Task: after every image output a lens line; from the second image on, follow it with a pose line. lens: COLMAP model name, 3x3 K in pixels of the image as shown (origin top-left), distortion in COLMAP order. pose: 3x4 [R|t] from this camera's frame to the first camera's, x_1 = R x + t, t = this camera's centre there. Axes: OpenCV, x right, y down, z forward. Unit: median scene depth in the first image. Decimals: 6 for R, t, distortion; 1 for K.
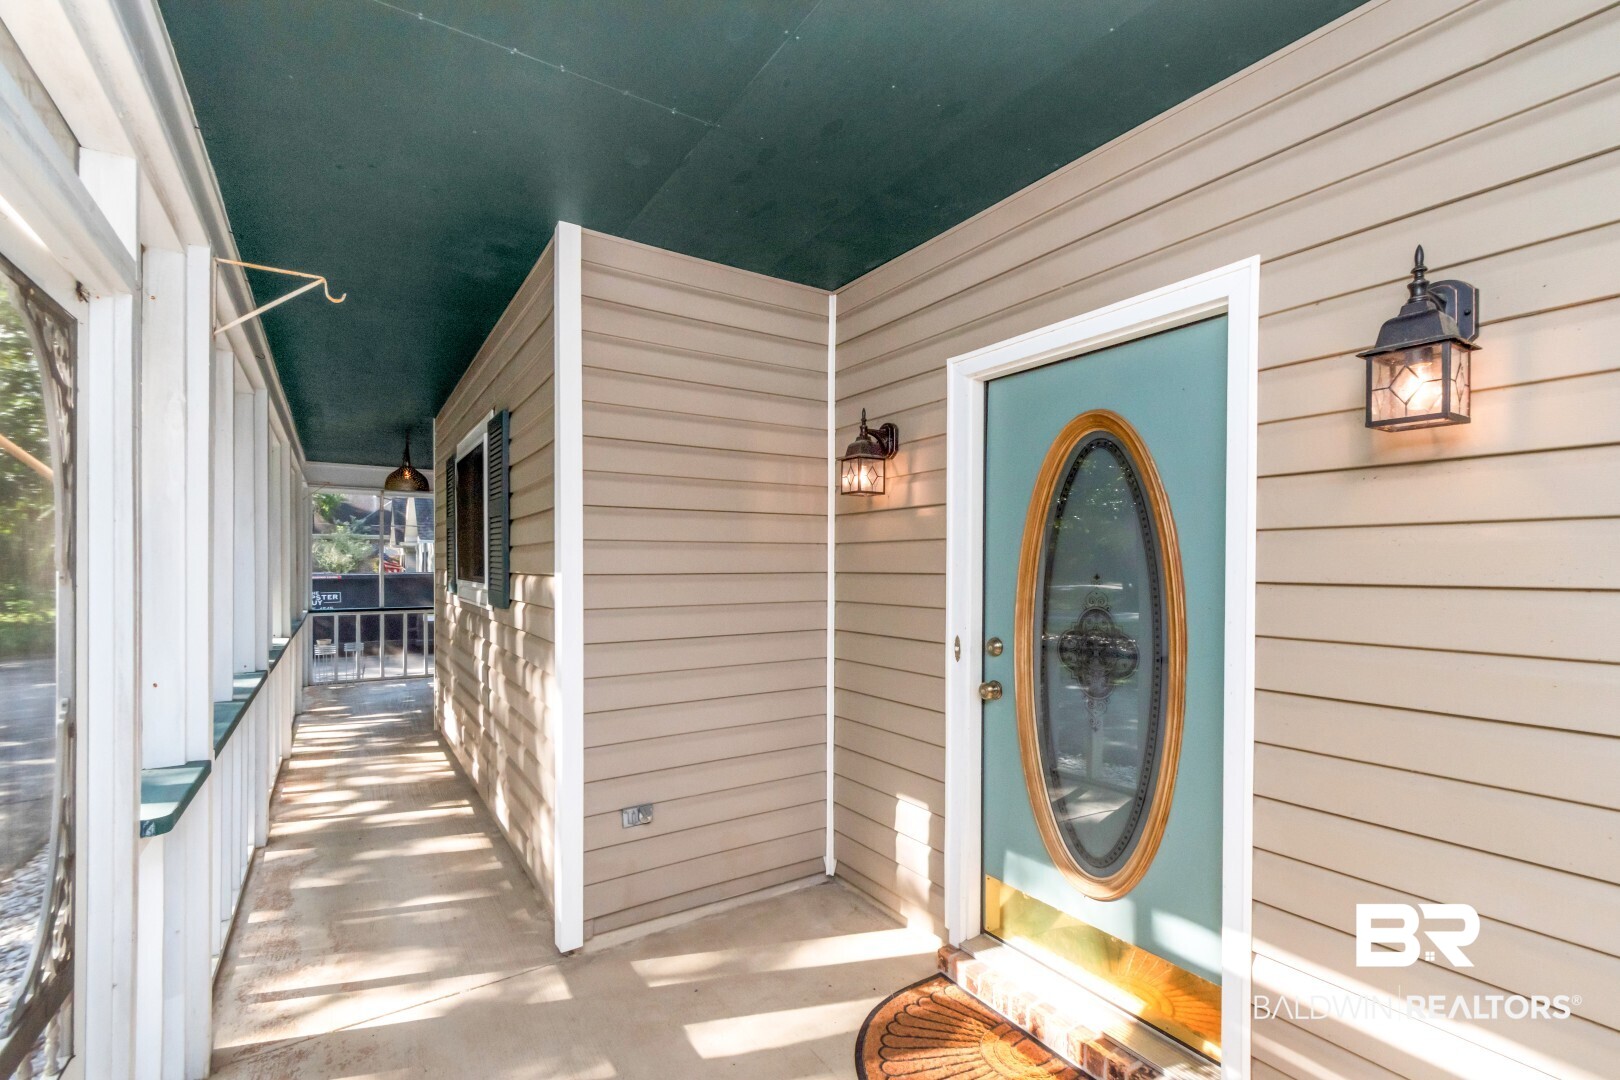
lens RADIAL K [[721.7, 0, 809.4], [0, 721.7, 576.8], [0, 0, 1]] dist [-0.000207, 0.000067]
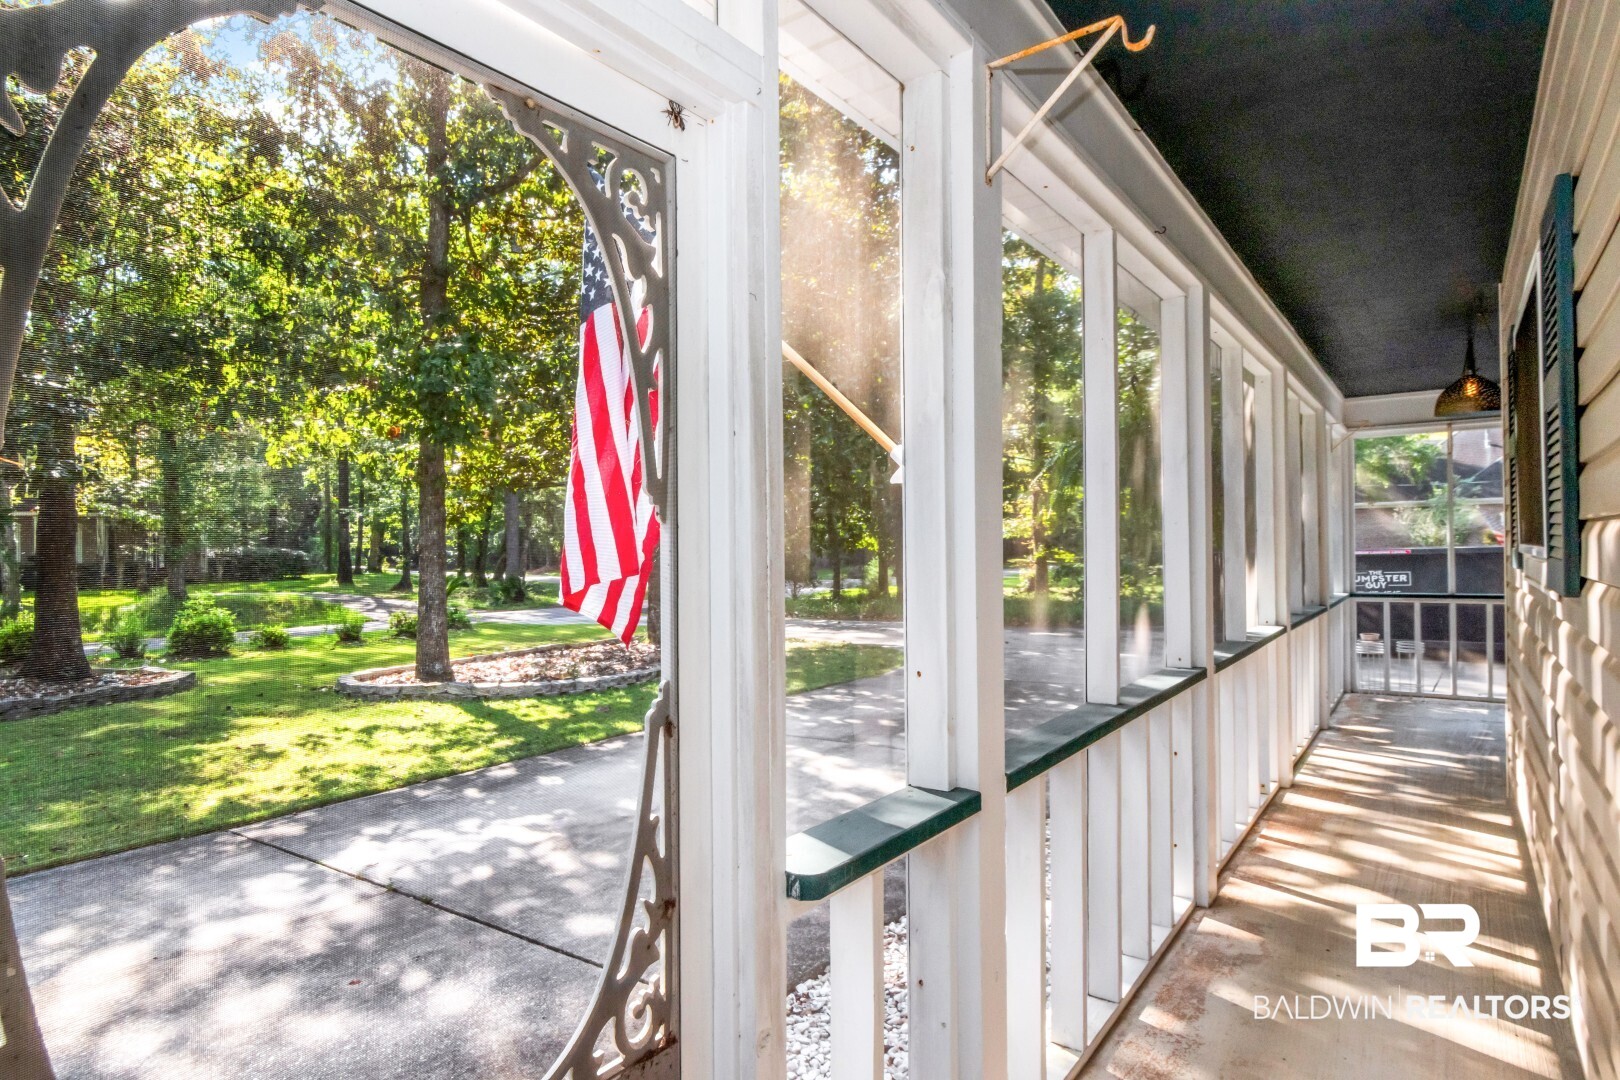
lens RADIAL K [[883.8, 0, 810.1], [0, 883.8, 544.5], [0, 0, 1]] dist [-0.002415, -0.000668]
pose [[0.356499, -0.011703, -0.934222, -0.040389], [-0.000497, 0.999919, -0.012716, 0.011606], [0.934295, 0.004998, 0.356465, 0.222007]]
